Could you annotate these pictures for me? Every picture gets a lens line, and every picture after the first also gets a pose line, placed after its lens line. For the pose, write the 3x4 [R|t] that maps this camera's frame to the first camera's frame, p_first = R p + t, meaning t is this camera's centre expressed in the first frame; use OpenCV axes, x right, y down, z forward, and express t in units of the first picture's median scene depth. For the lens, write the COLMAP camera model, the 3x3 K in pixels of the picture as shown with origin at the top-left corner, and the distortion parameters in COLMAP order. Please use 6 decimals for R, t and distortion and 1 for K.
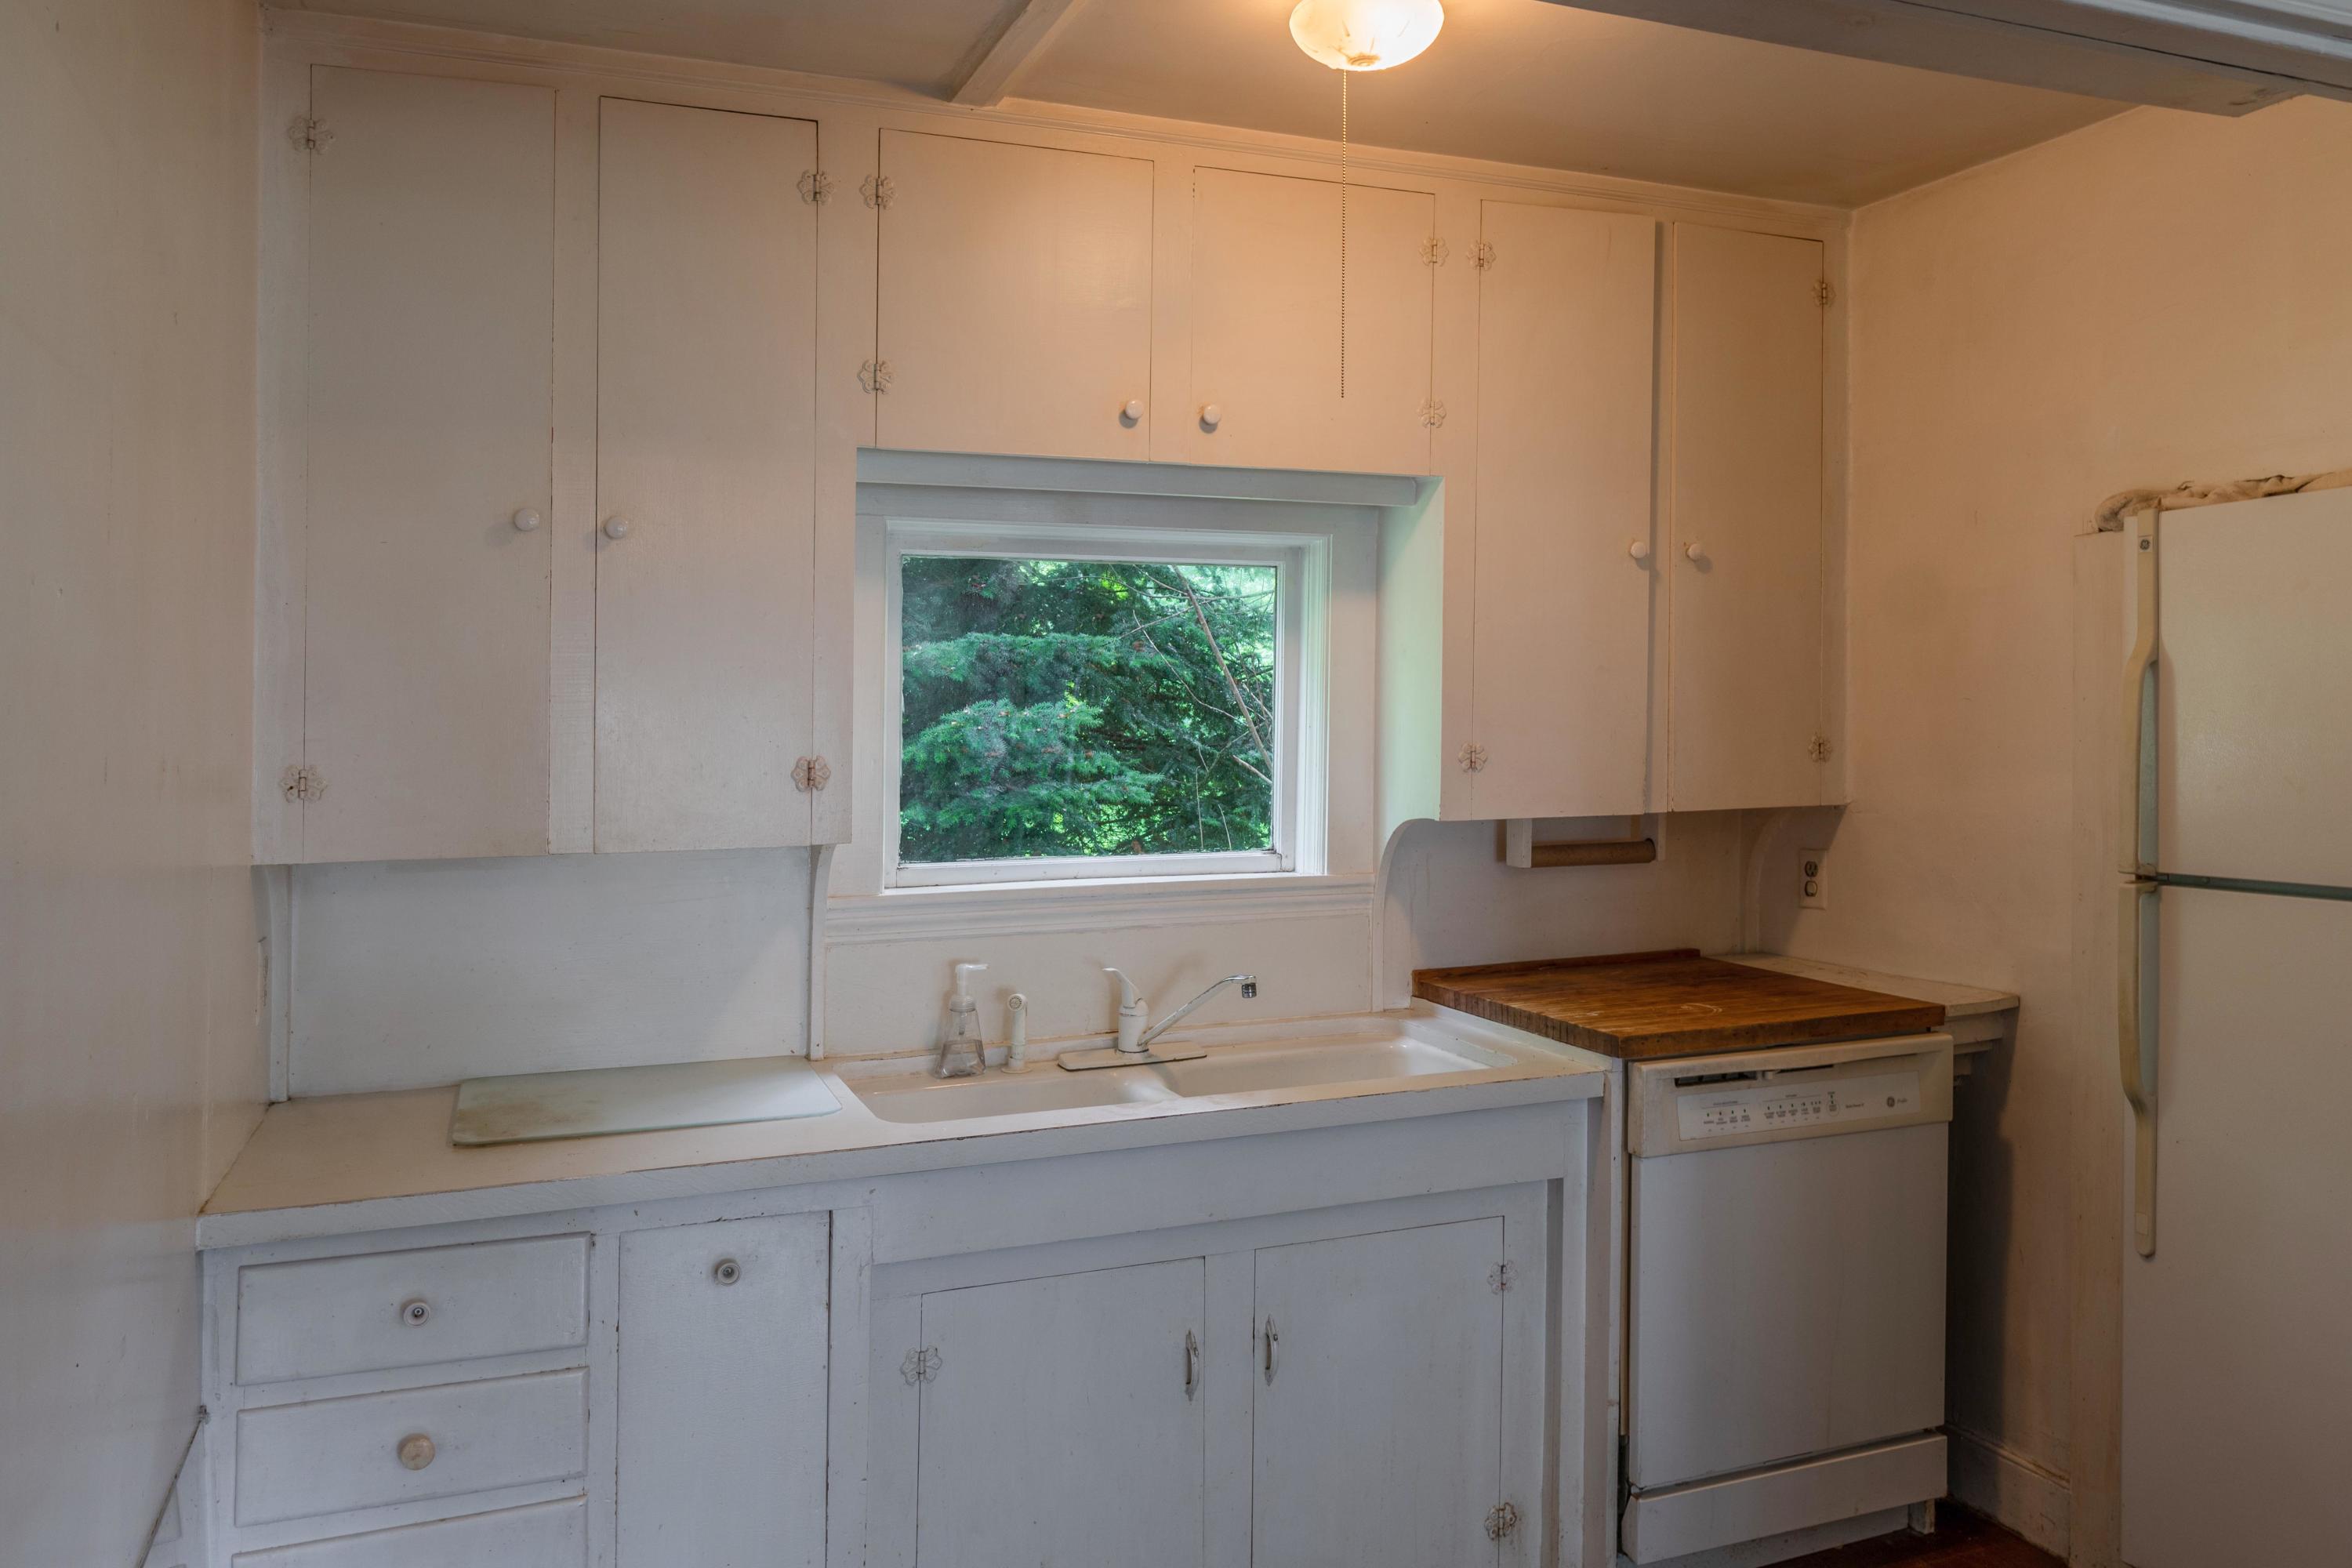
lens RADIAL K [[1653.5, 0, 1165.1], [0, 1653.5, 793.1], [0, 0, 1]] dist [-0.112765, 0.076378]
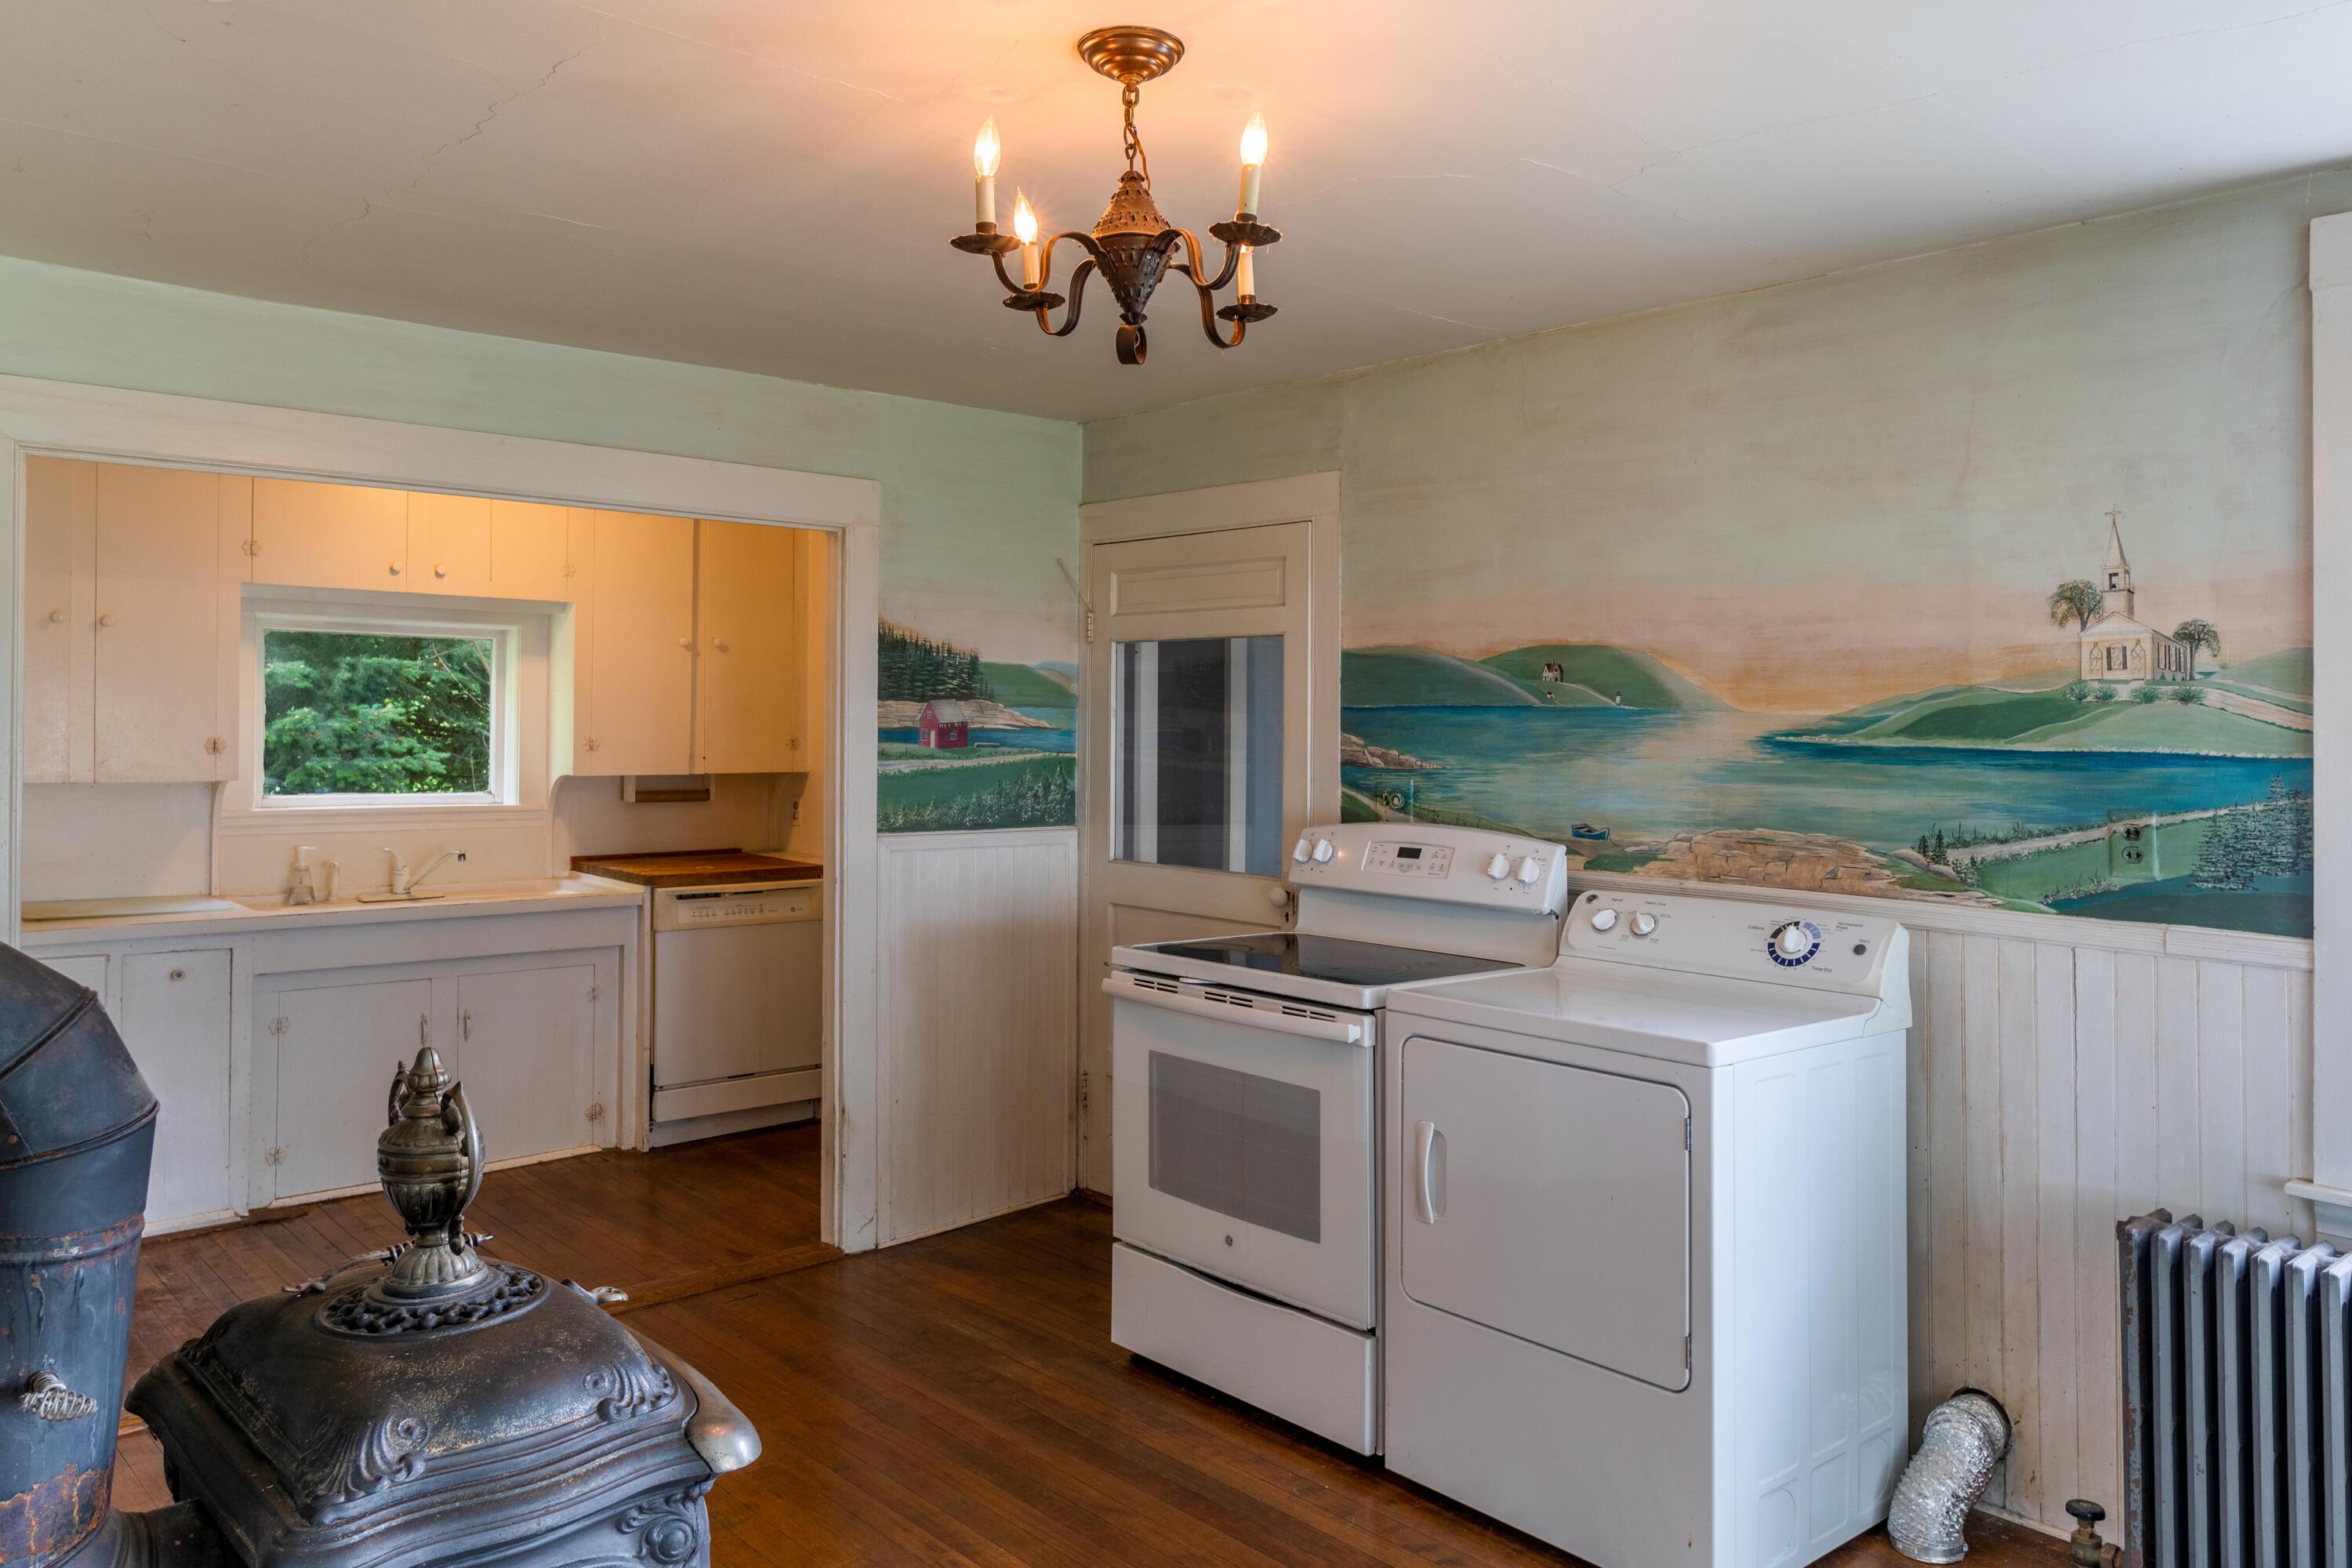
lens RADIAL K [[1441.4, 0, 1178.0], [0, 1441.4, 823.6], [0, 0, 1]] dist [-0.050850, 0.000182]
pose [[0.909677, -0.001021, 0.415315, 0.111335], [-0.011140, 0.999577, 0.026857, 0.019280], [-0.415166, -0.029058, 0.909281, -0.837518]]
